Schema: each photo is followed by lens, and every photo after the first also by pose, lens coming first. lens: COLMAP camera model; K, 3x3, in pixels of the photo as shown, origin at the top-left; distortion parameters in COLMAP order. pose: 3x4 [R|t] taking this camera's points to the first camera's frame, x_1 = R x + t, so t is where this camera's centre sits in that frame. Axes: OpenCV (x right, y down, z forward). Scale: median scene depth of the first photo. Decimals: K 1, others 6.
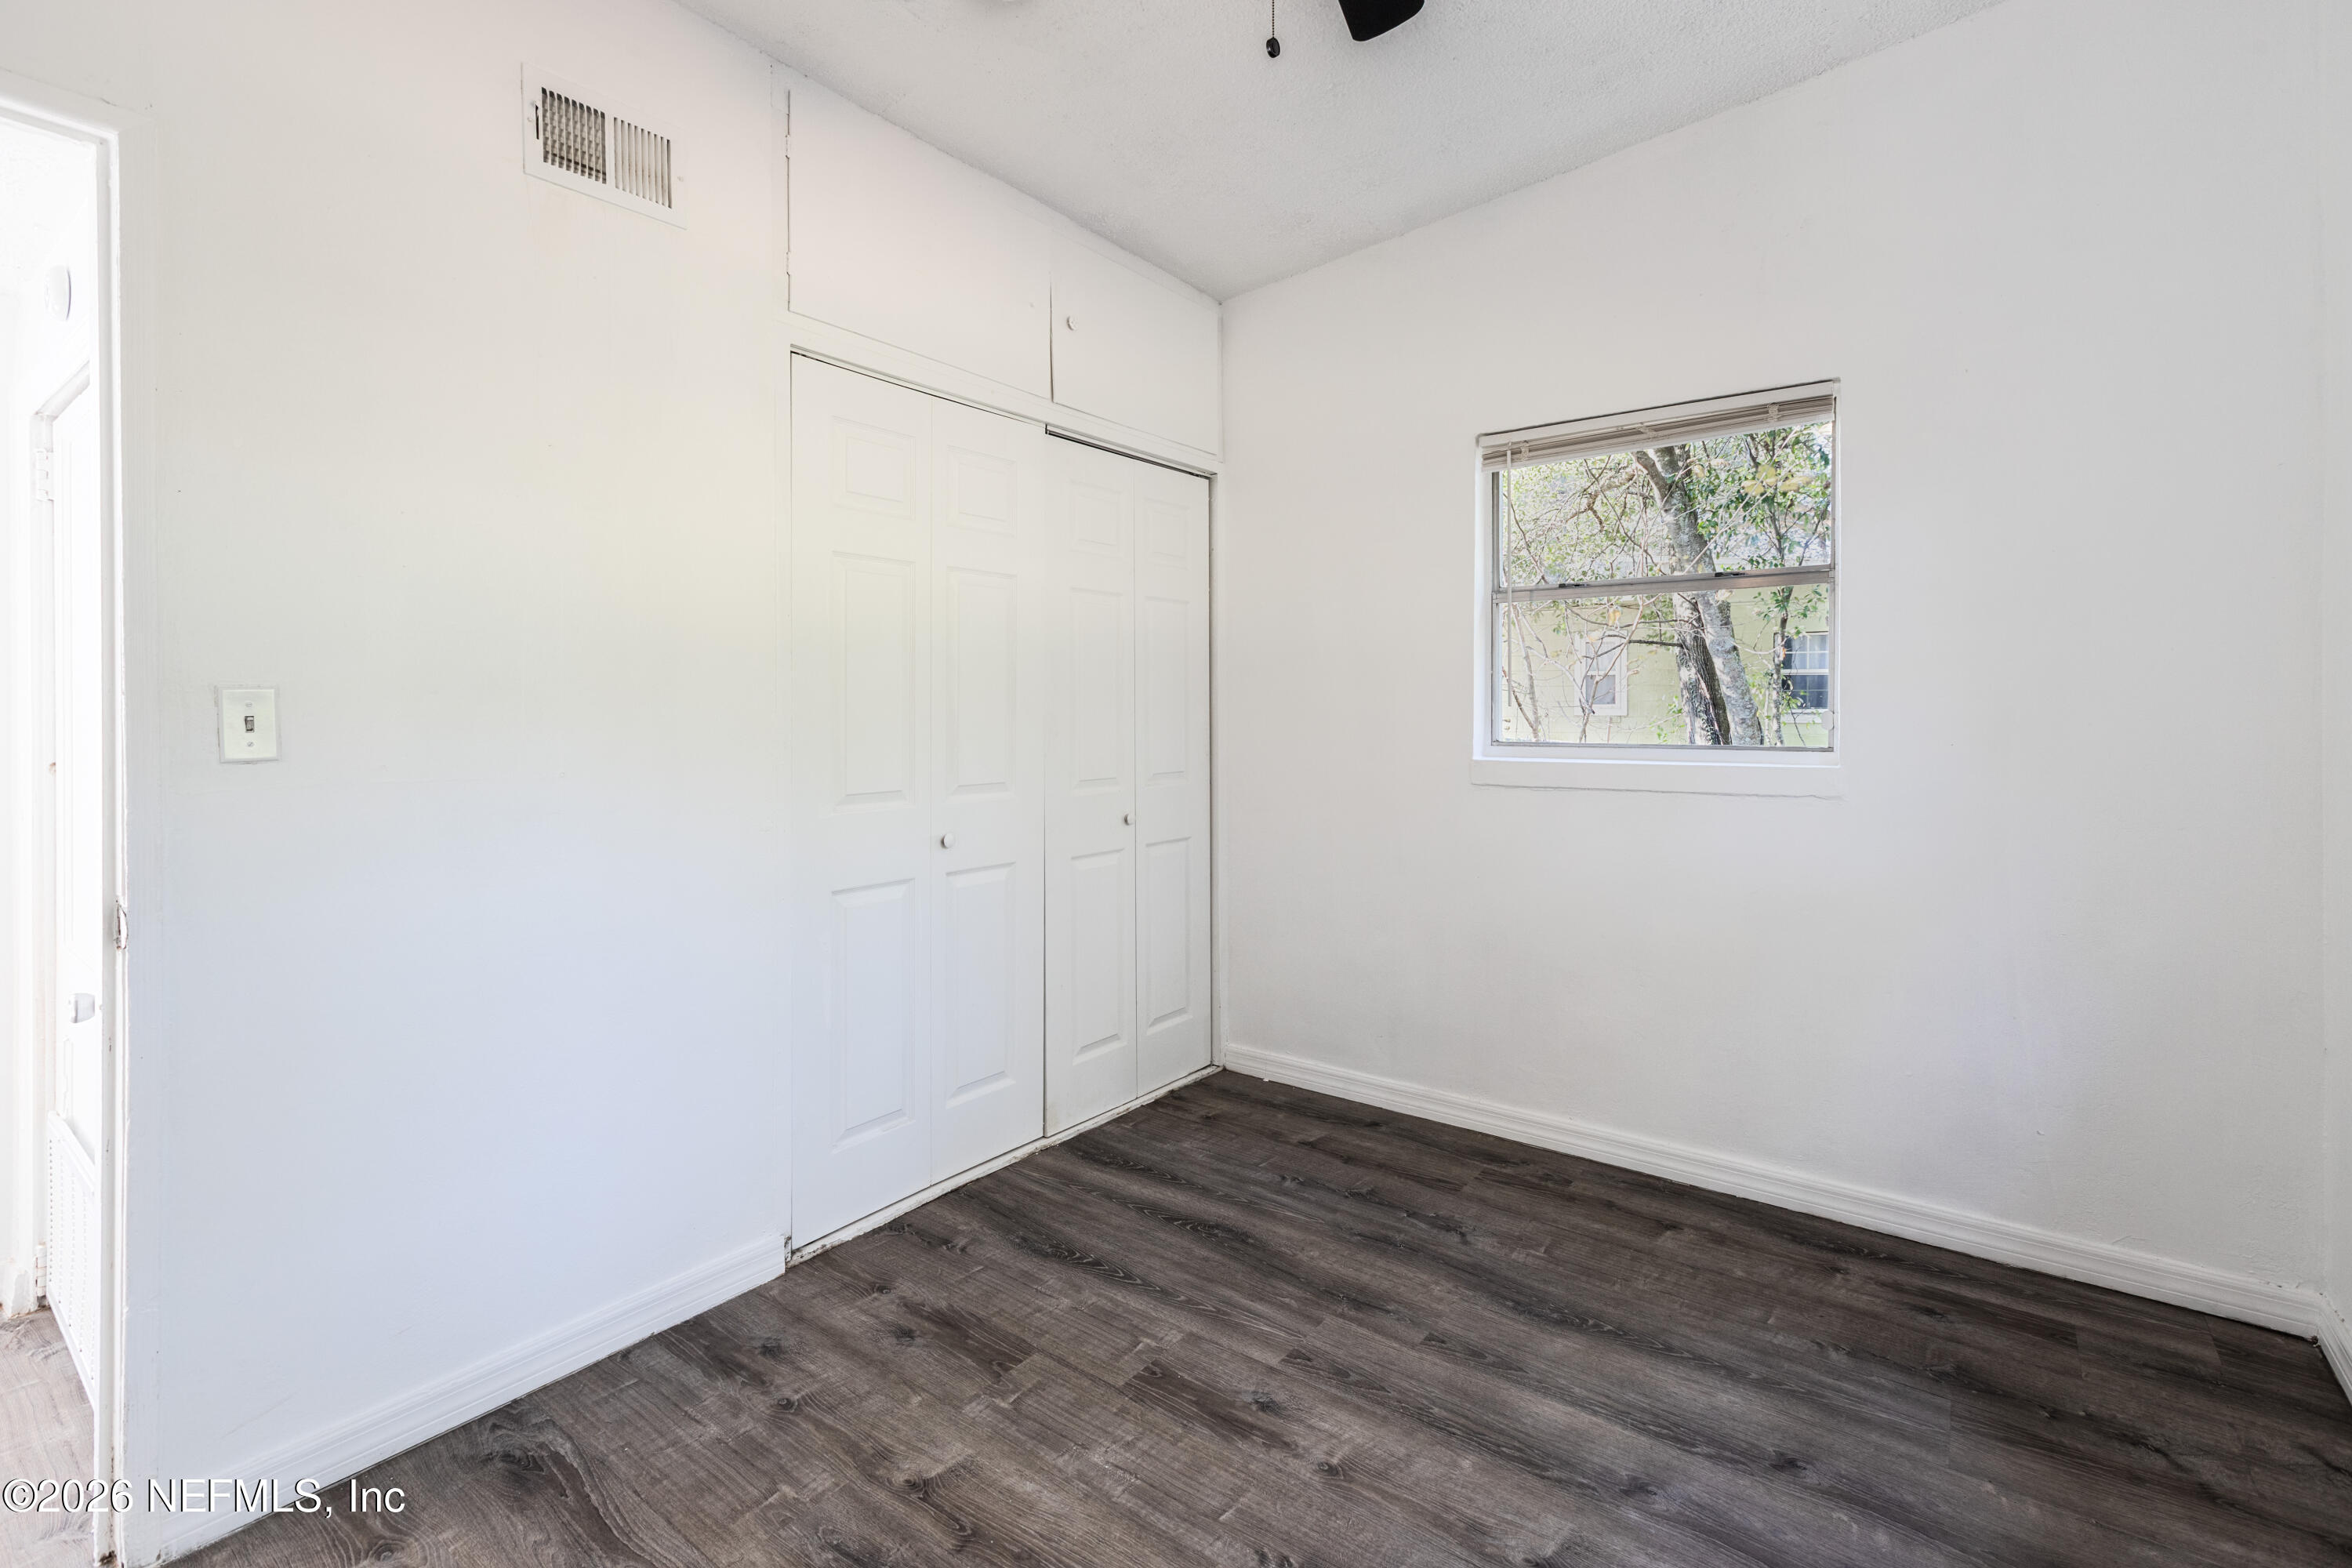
lens RADIAL K [[1057.1, 0, 1148.8], [0, 1057.1, 722.2], [0, 0, 1]] dist [0.013768, -0.000347]
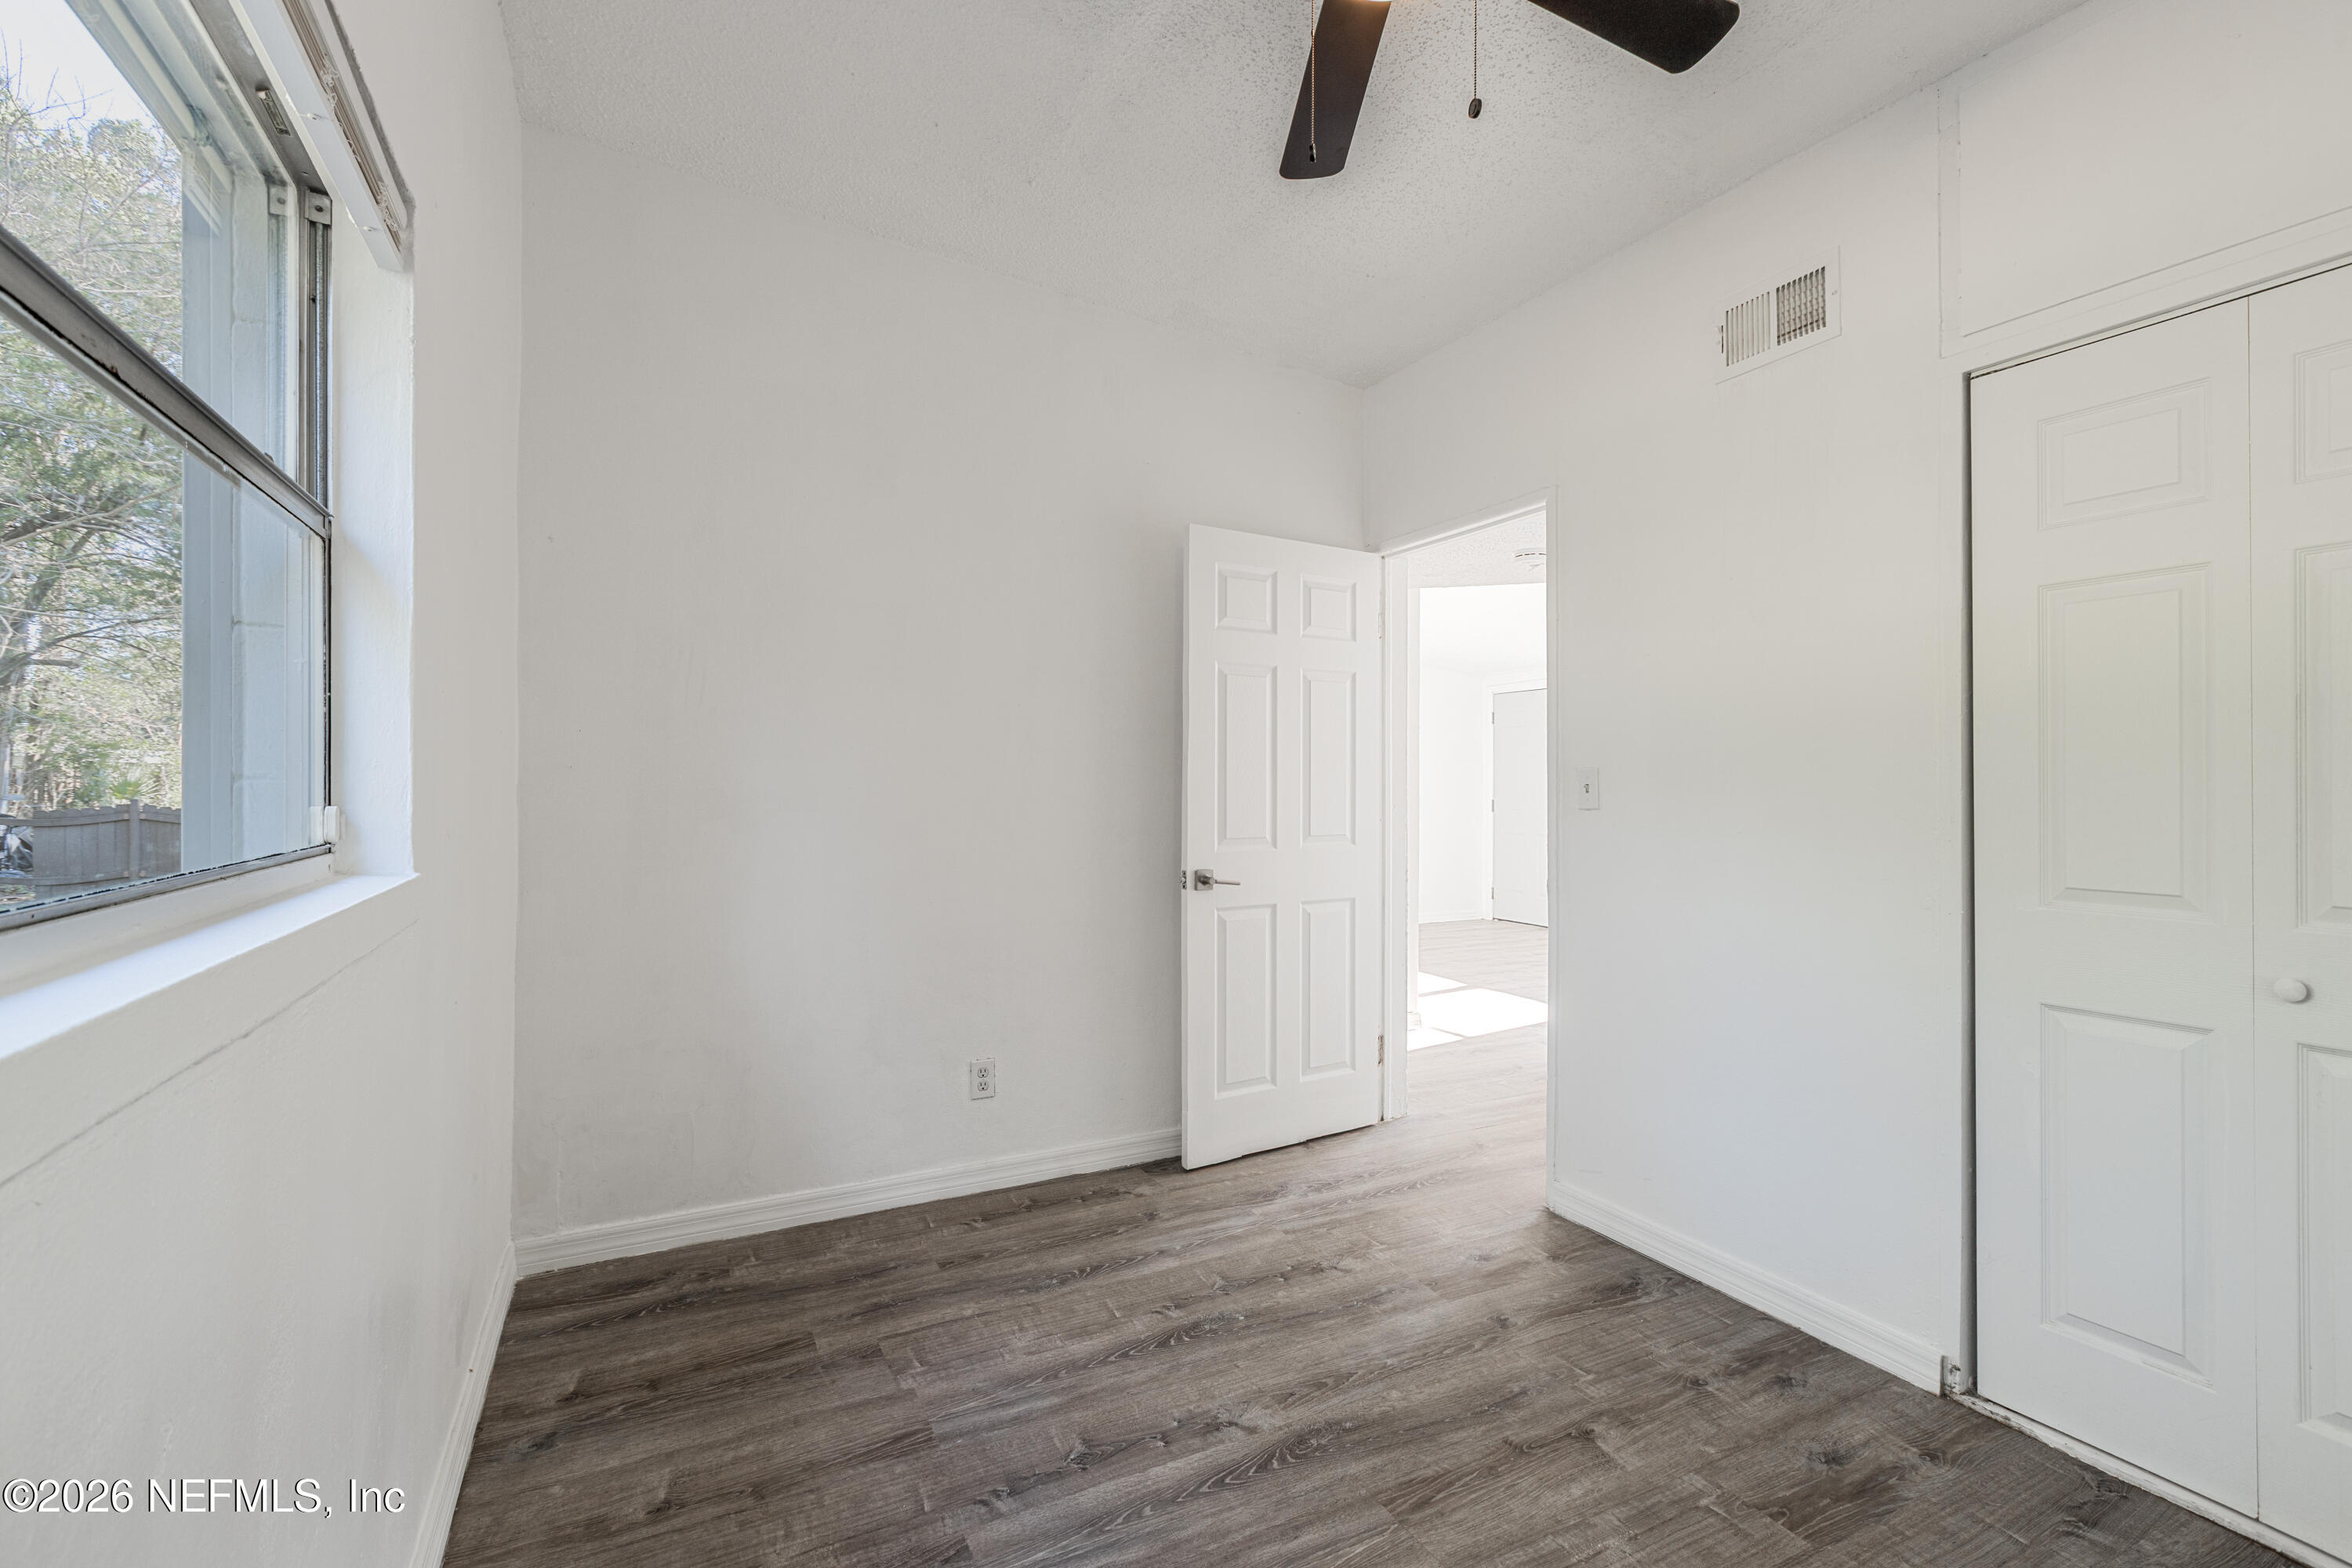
lens RADIAL K [[1057.1, 0, 1178.4], [0, 1057.1, 775.4], [0, 0, 1]] dist [0.013768, -0.000347]
pose [[-0.414748, -0.002302, -0.909934, 0.904999], [-0.006533, 0.999979, 0.000448, -0.013709], [0.909913, 0.006130, -0.414754, 0.922495]]
